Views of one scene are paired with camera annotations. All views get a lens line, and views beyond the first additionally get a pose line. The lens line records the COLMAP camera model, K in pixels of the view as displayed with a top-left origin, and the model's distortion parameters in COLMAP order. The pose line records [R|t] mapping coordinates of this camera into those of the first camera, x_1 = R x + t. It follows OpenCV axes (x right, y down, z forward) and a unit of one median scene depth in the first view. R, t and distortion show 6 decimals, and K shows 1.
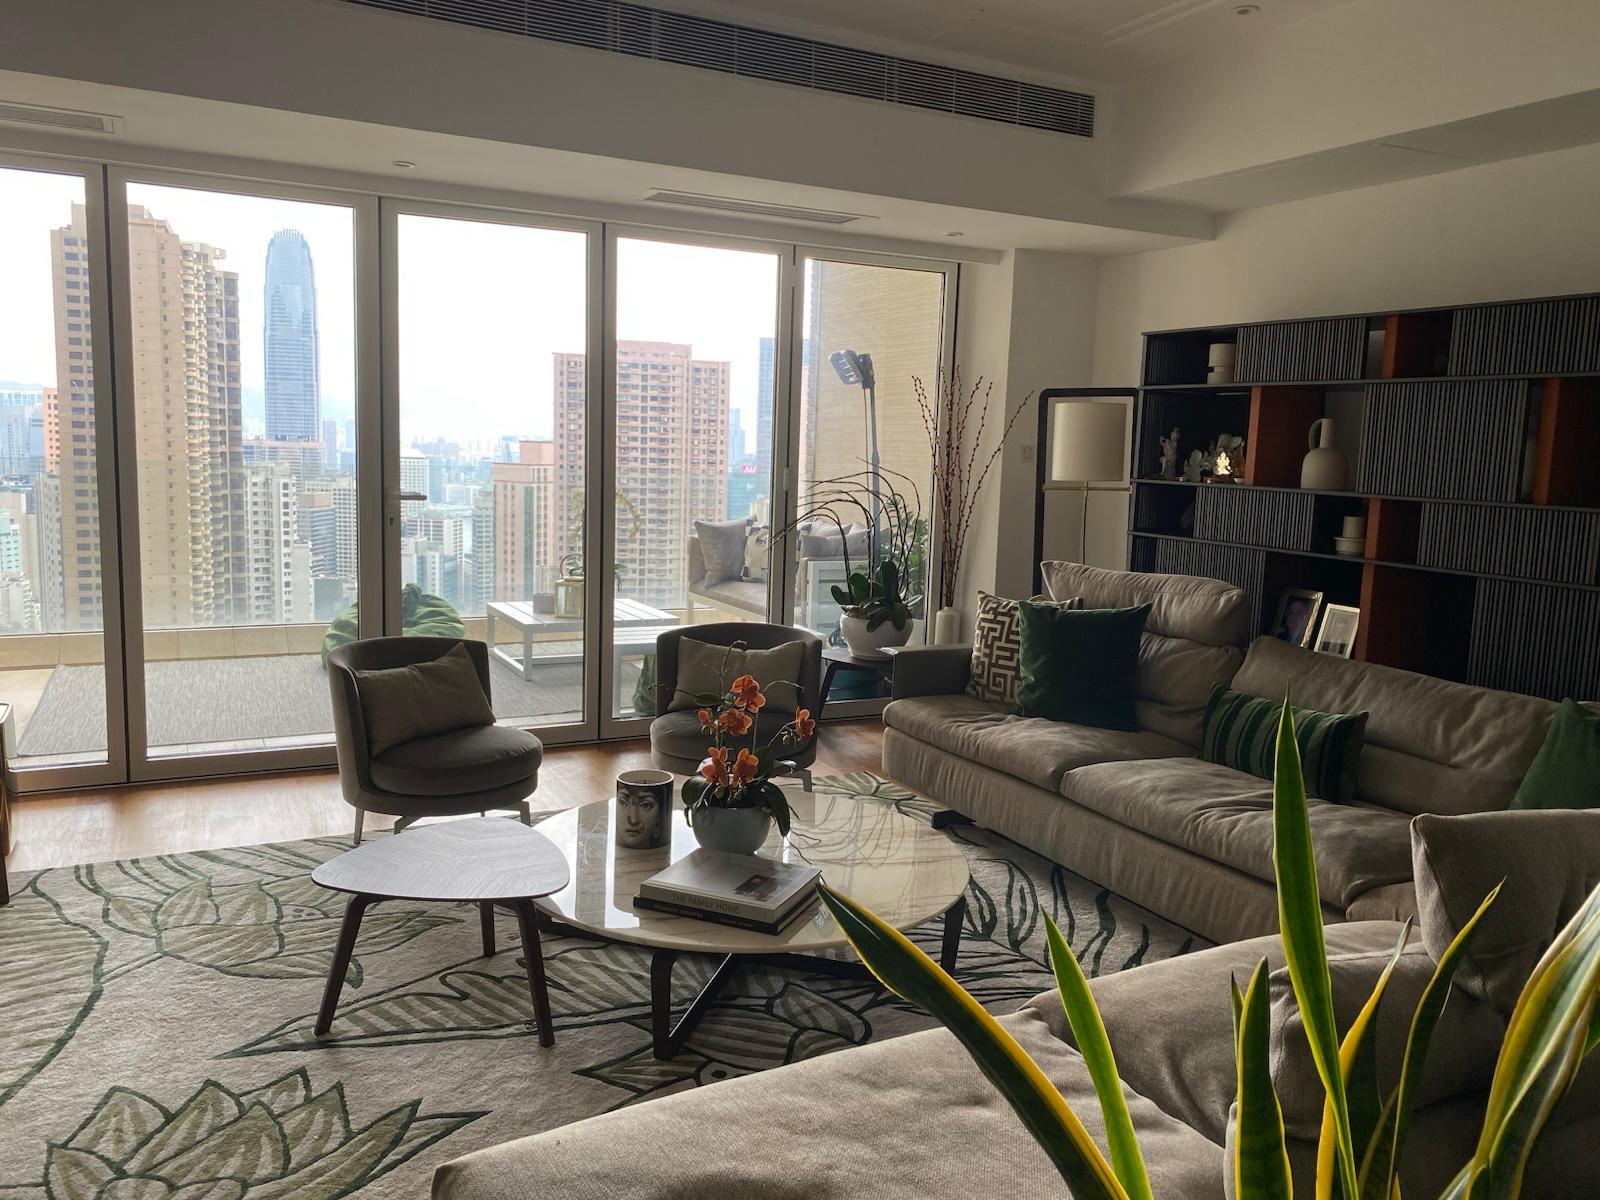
lens RADIAL K [[1219.6, 0, 805.6], [0, 1219.6, 610.7], [0, 0, 1]] dist [0.072160, -0.075823]
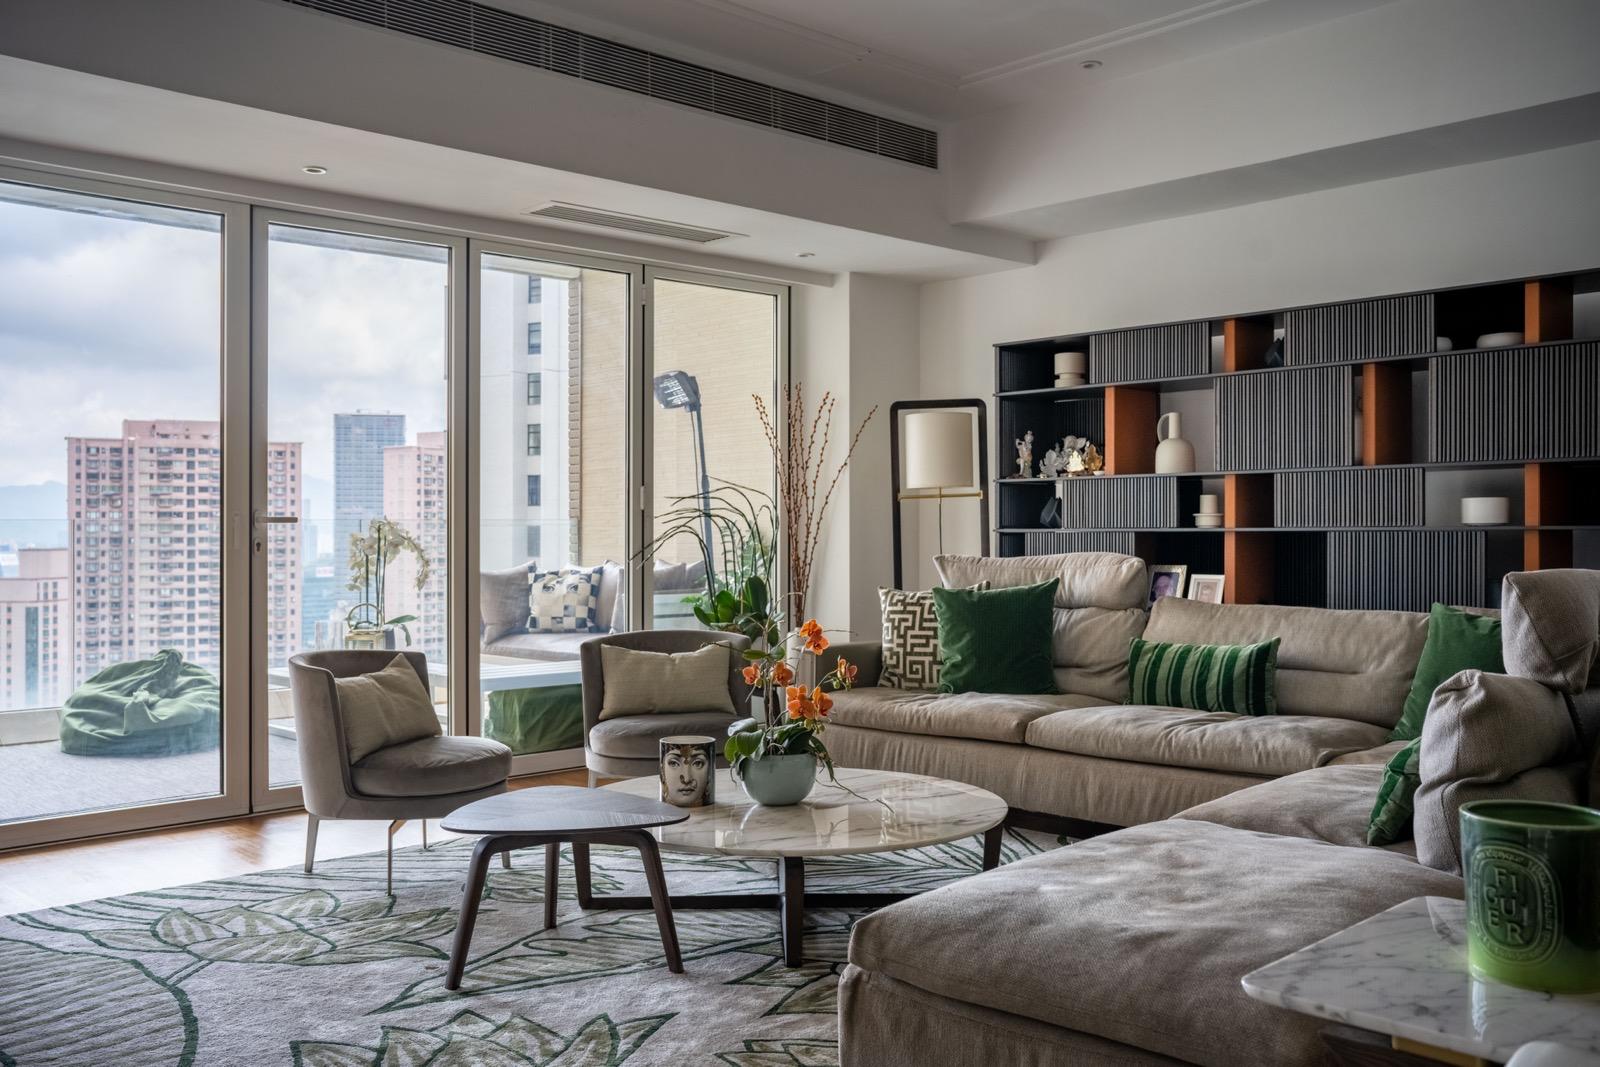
lens RADIAL K [[1432.9, 0, 823.3], [0, 1432.9, 564.9], [0, 0, 1]] dist [-0.018179, 0.016442]
pose [[0.957118, -0.046225, 0.285988, -0.259601], [0.077805, 0.991934, -0.100064, 0.086702], [-0.279056, 0.118025, 0.952994, -0.139868]]
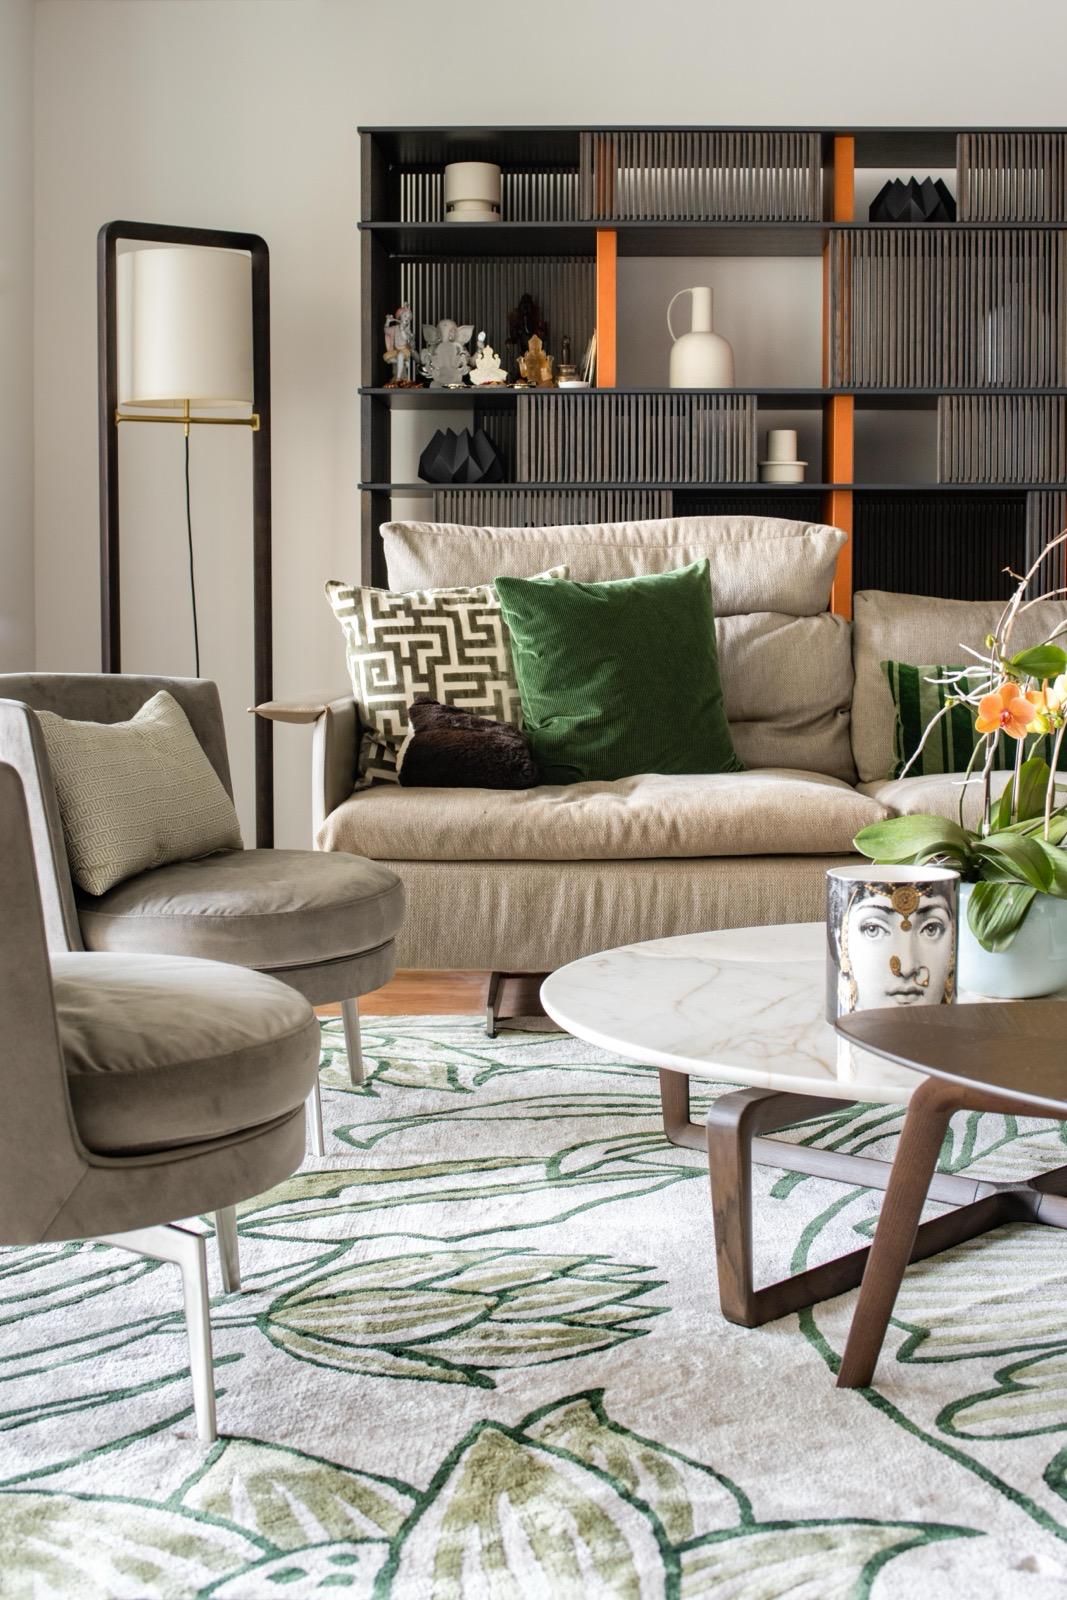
lens RADIAL K [[2113.2, 0, 637.2], [0, 2113.2, 758.9], [0, 0, 1]] dist [-0.076862, 0.071007]
pose [[0.454876, -0.104546, 0.884397, -0.598270], [0.139941, 0.989139, 0.044952, 0.036074], [-0.879491, 0.103316, 0.464566, 0.527793]]
